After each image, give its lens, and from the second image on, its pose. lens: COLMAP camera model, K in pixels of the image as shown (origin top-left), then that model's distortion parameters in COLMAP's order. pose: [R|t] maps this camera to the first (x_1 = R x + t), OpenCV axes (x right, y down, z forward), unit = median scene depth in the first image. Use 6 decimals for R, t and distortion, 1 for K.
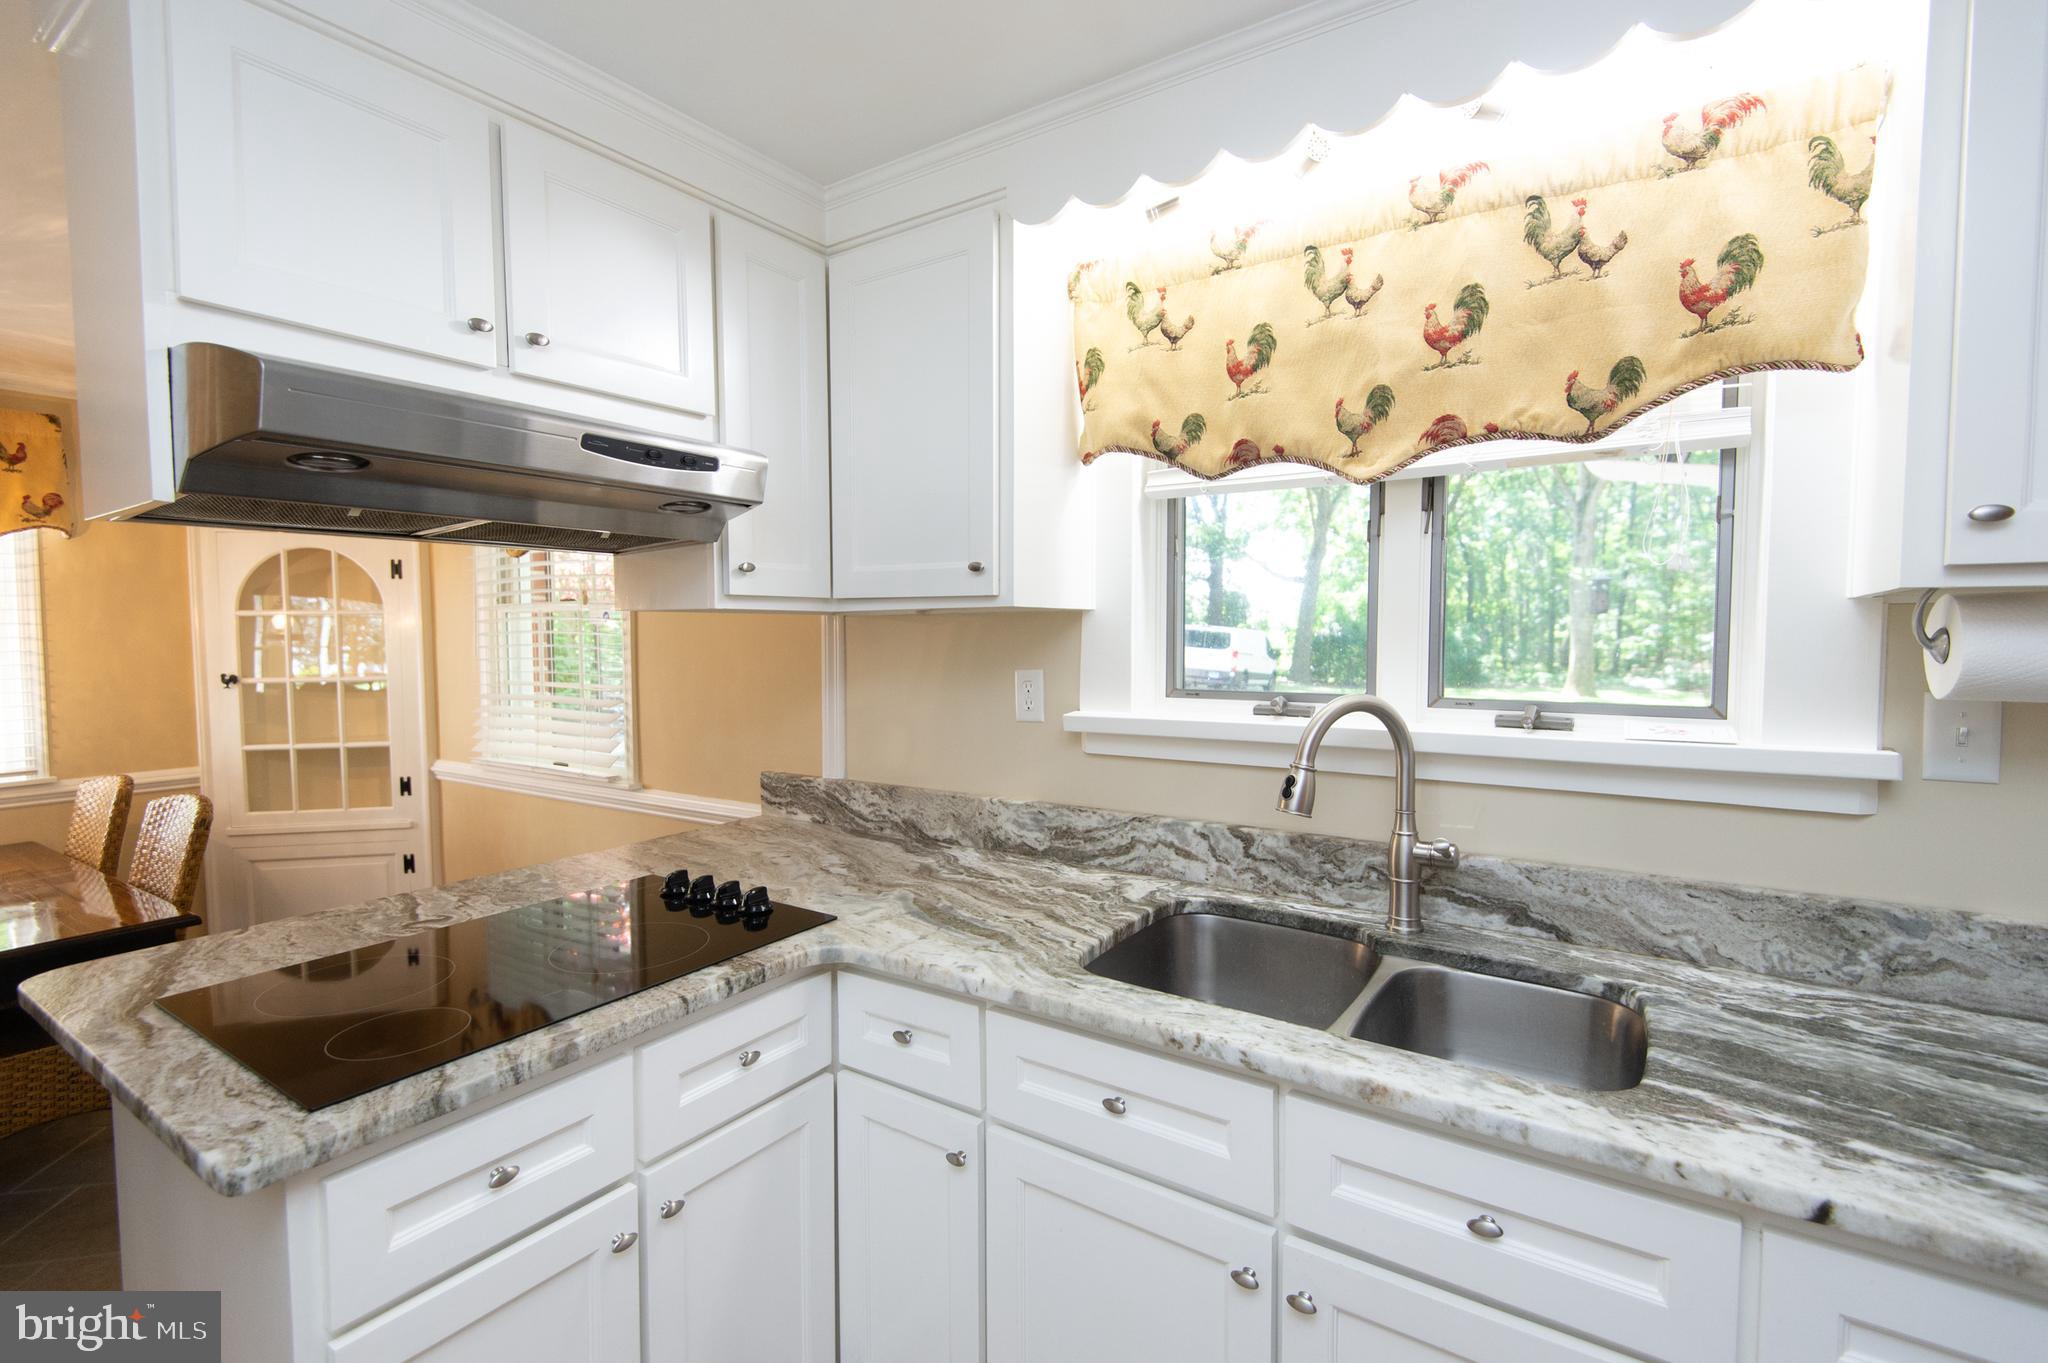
lens RADIAL K [[940.3, 0, 1034.1], [0, 940.3, 681.0], [0, 0, 1]] dist [0.034518, -0.022326]
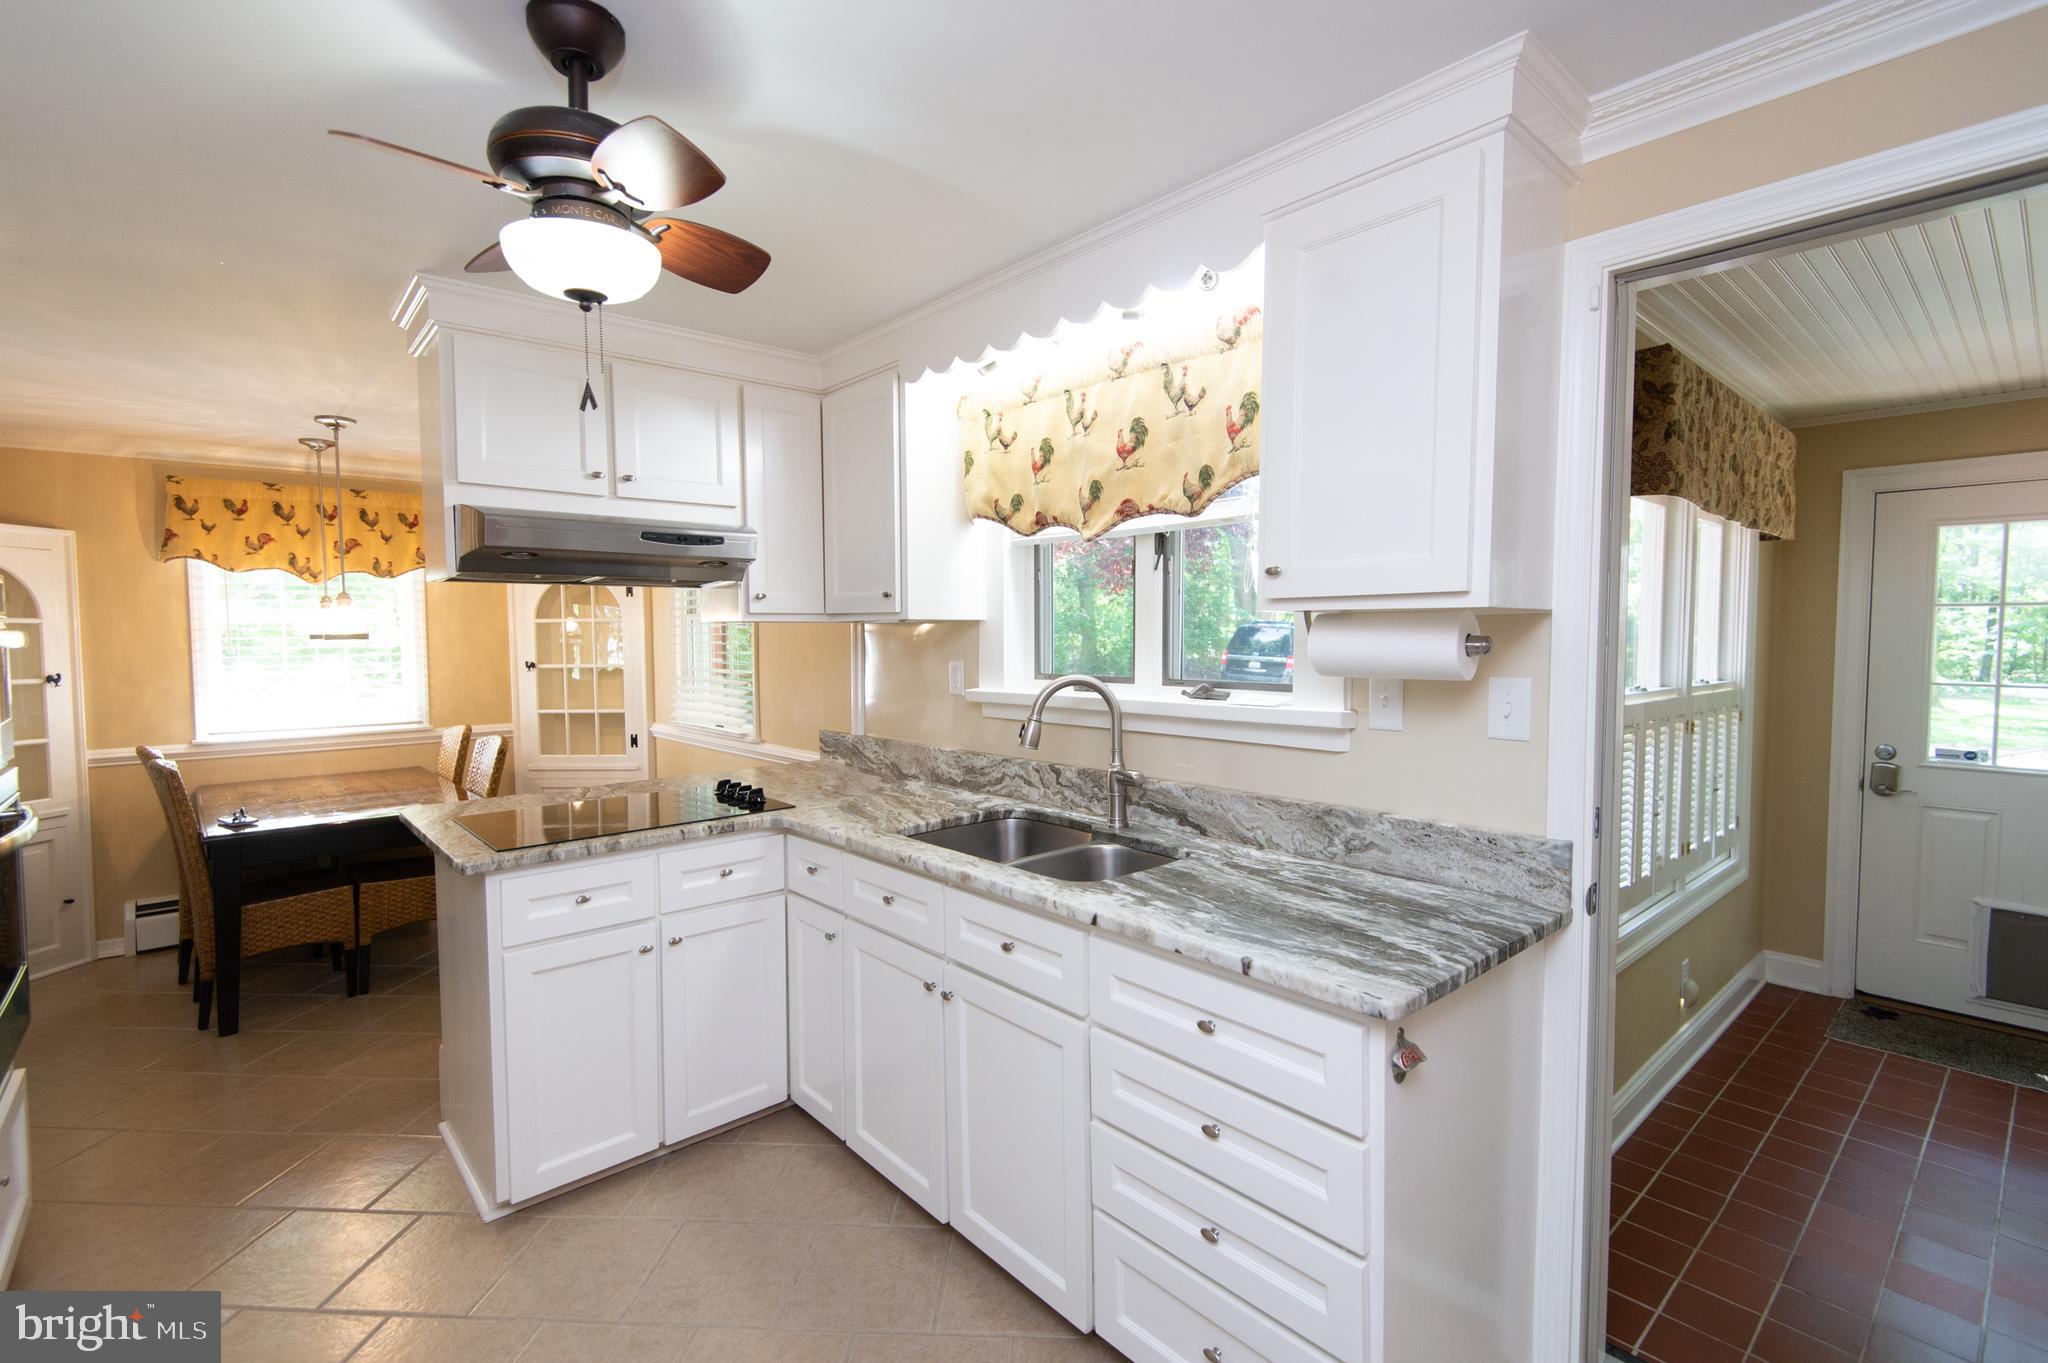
lens RADIAL K [[940.3, 0, 1034.1], [0, 940.3, 681.0], [0, 0, 1]] dist [0.034518, -0.022326]
pose [[0.967805, 0.012473, -0.251393, 0.622544], [-0.012544, 0.999920, 0.001319, 0.022230], [0.251389, 0.001877, 0.967884, -0.514960]]
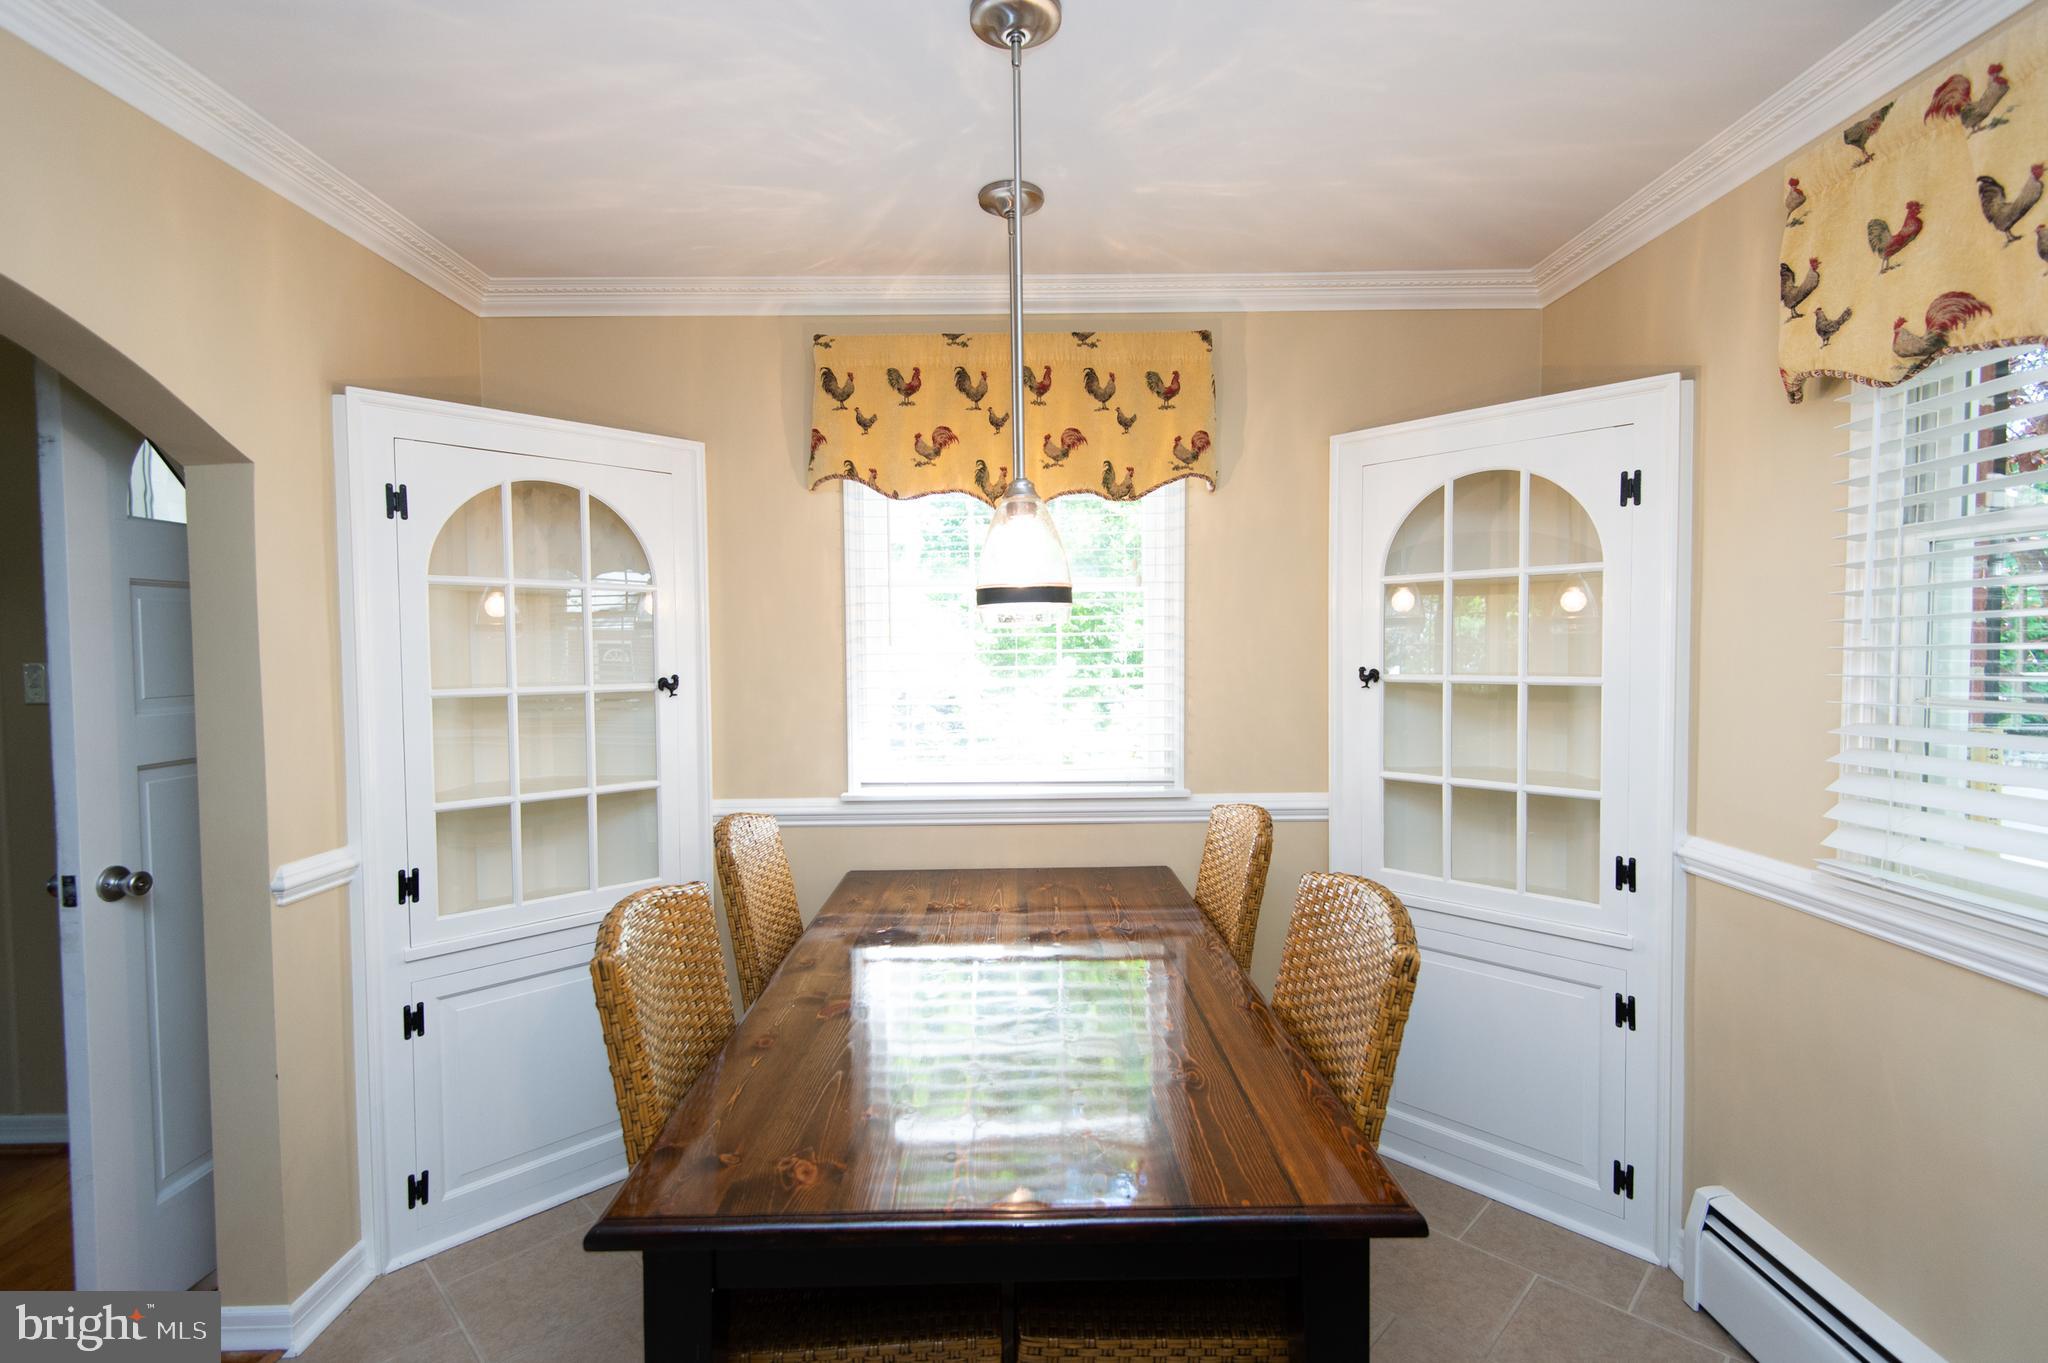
lens RADIAL K [[940.3, 0, 1034.1], [0, 940.3, 681.0], [0, 0, 1]] dist [0.034518, -0.022326]
pose [[0.573048, 0.034763, -0.818784, -0.852966], [-0.037851, 0.999156, 0.015929, 0.001866], [0.818647, 0.021864, 0.573881, 0.811540]]
